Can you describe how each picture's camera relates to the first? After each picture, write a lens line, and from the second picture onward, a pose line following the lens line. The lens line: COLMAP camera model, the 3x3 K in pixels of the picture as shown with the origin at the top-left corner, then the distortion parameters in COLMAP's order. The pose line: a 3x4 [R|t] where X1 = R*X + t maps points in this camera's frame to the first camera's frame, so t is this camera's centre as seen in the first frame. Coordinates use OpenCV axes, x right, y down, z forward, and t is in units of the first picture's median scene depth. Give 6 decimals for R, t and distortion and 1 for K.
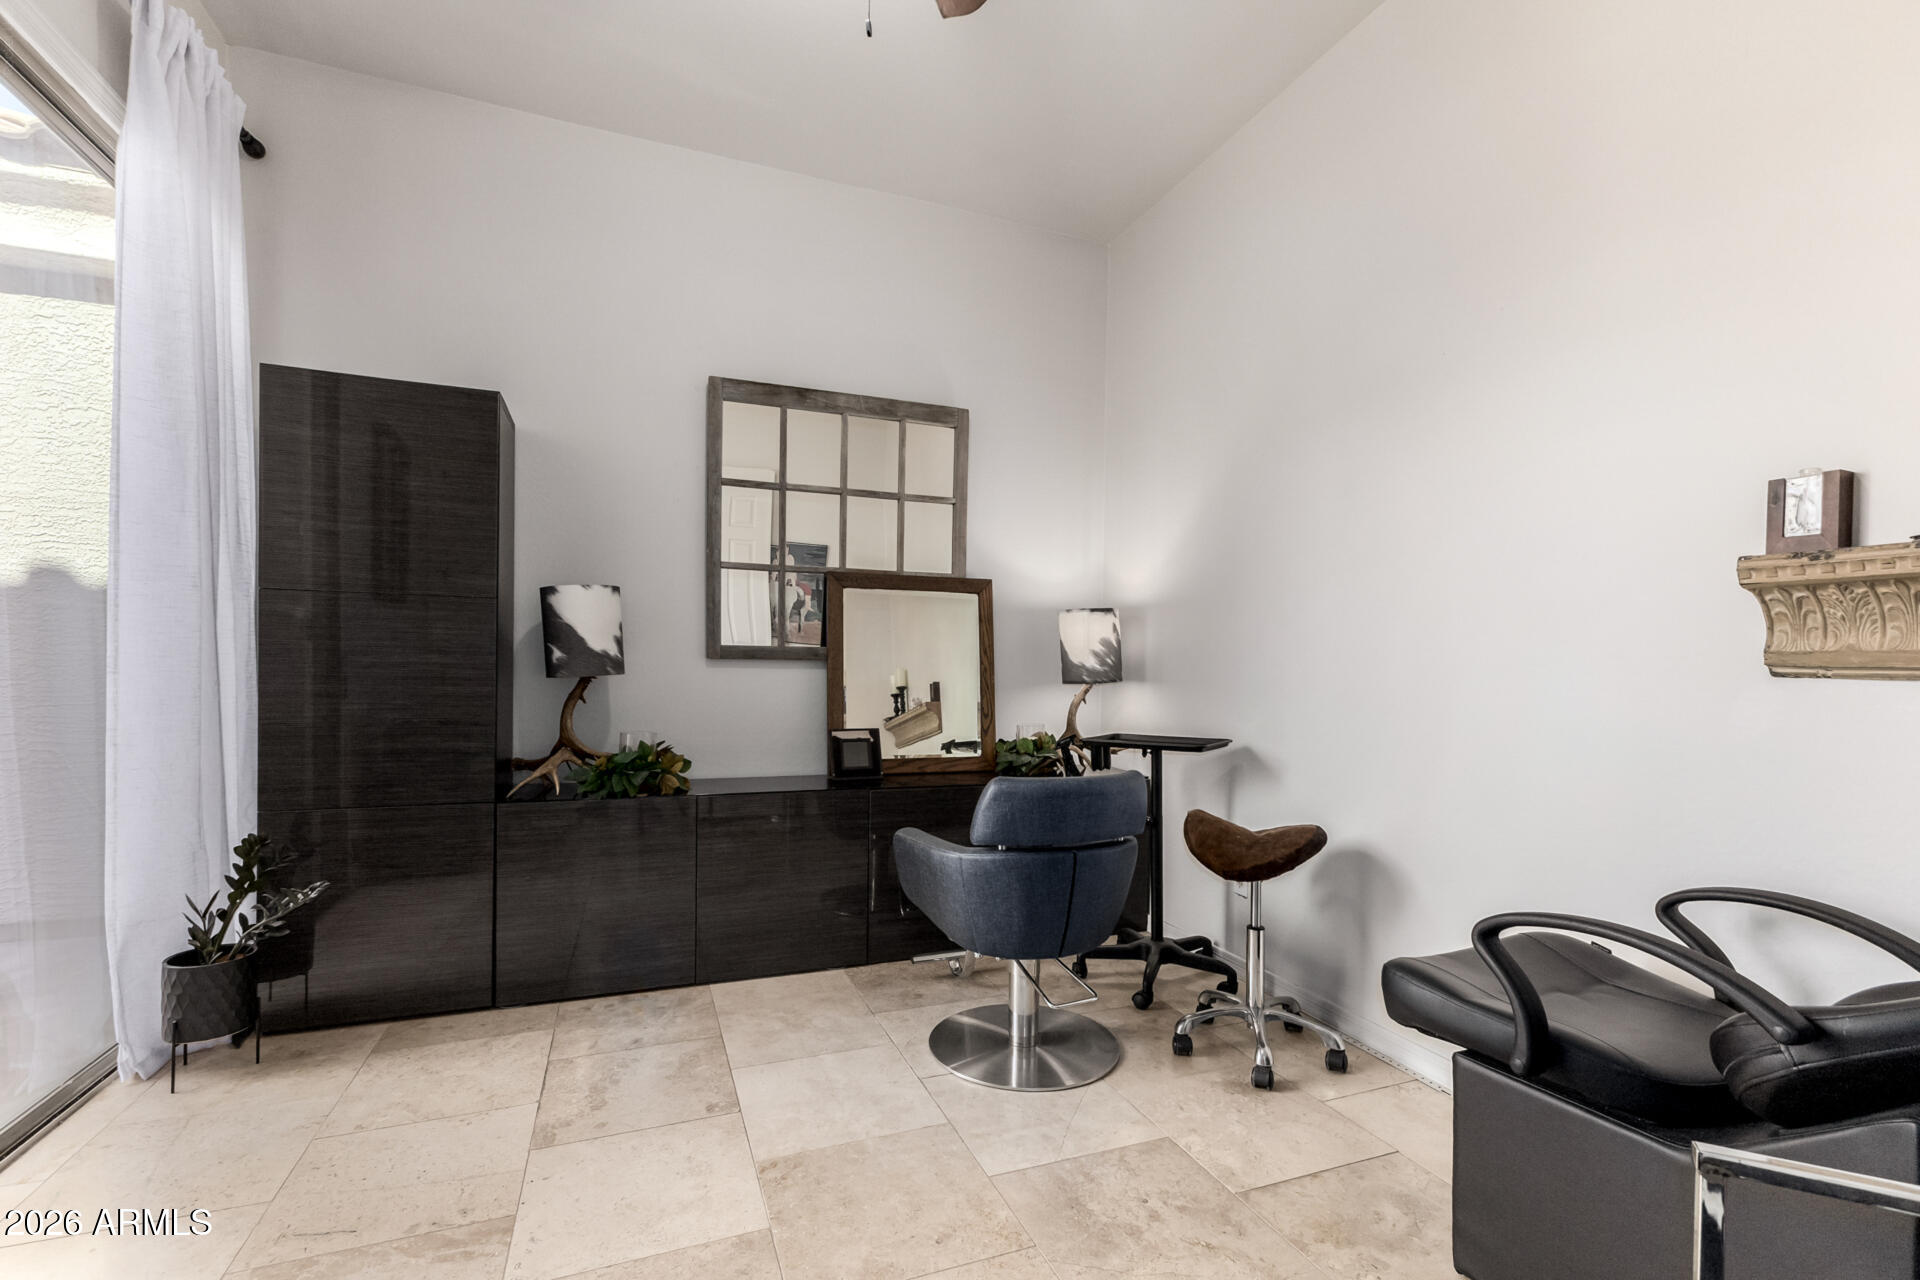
lens RADIAL K [[842.6, 0, 956.9], [0, 842.6, 637.7], [0, 0, 1]] dist [0.008572, -0.000379]
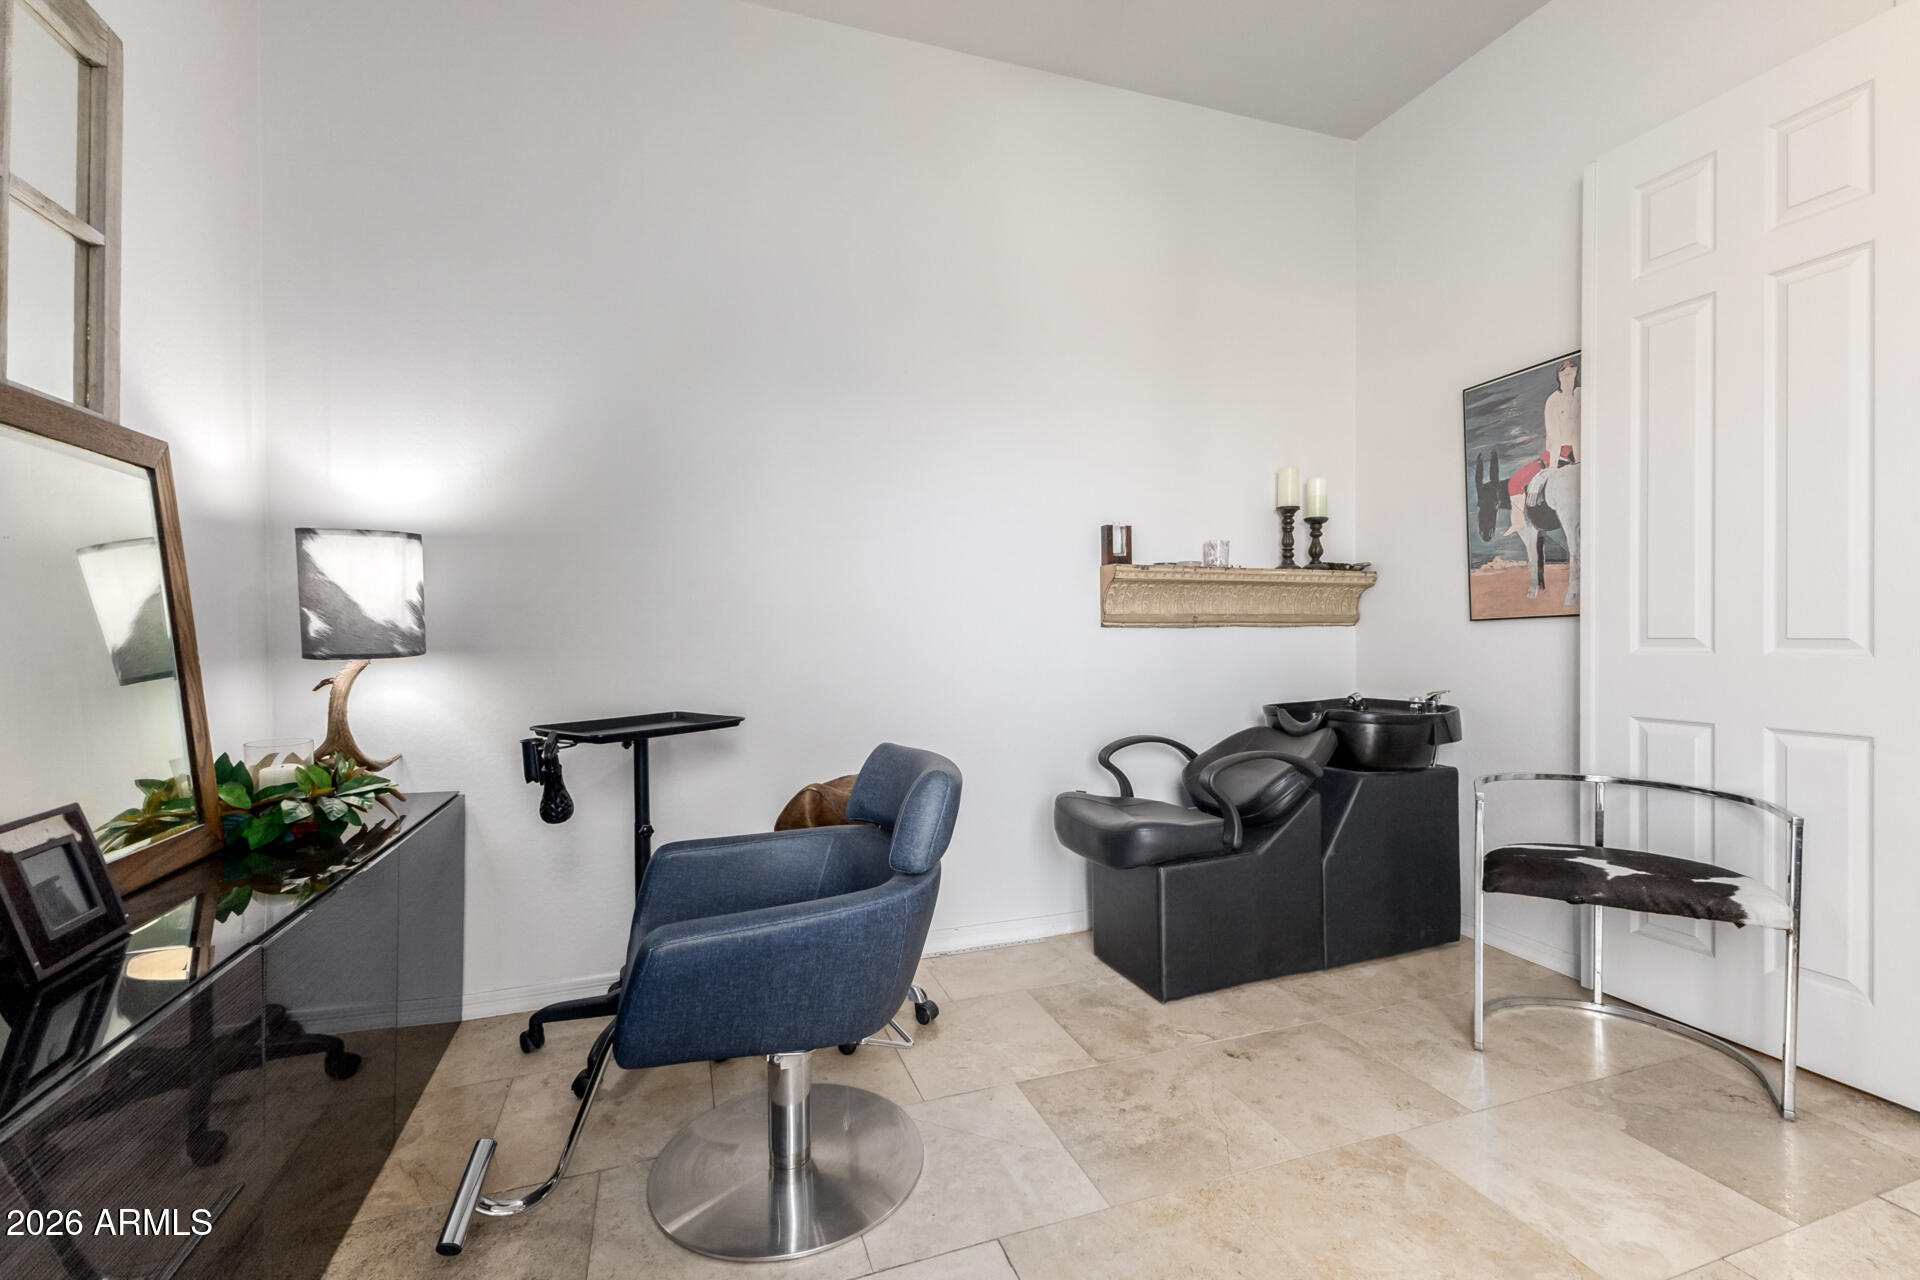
lens RADIAL K [[842.6, 0, 956.9], [0, 842.6, 637.7], [0, 0, 1]] dist [0.008572, -0.000379]
pose [[0.028250, -0.025928, 0.999265, -0.872785], [-0.028717, 0.999230, 0.026739, 0.026910], [-0.999188, -0.029451, 0.027484, 1.208949]]
